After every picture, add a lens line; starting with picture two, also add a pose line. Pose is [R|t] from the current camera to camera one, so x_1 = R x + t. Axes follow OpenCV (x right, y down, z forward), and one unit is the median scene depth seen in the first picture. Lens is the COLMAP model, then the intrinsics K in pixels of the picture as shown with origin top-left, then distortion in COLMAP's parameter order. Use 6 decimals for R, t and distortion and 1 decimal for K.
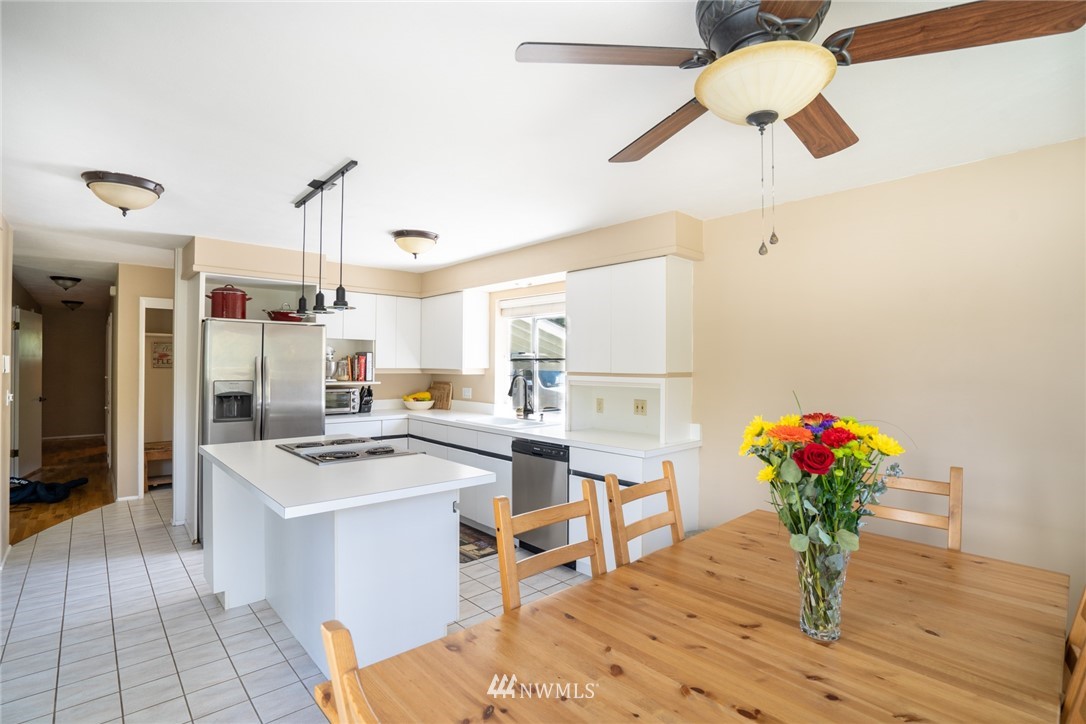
lens RADIAL K [[505.0, 0, 543.2], [0, 505.0, 357.9], [0, 0, 1]] dist [-0.026246, -0.000295]
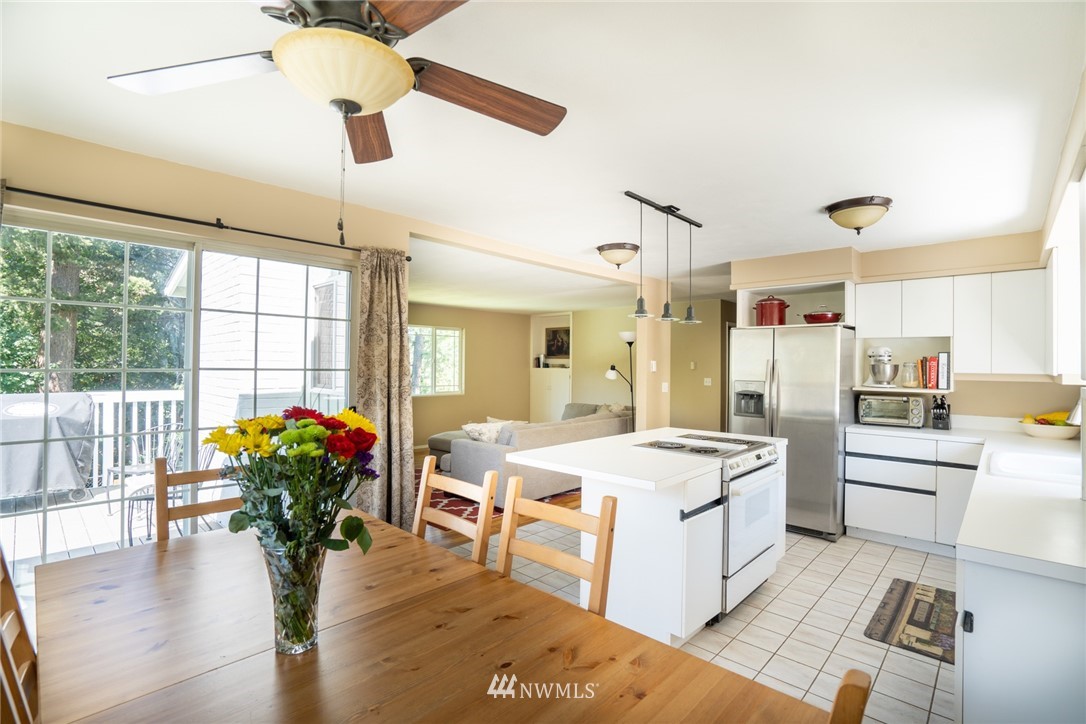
lens RADIAL K [[505.0, 0, 544.6], [0, 505.0, 366.4], [0, 0, 1]] dist [-0.026246, -0.000295]
pose [[0.082524, -0.004778, -0.996578, 0.438165], [0.006833, 0.999968, -0.004229, 0.012771], [0.996566, -0.006461, 0.082554, 0.399928]]
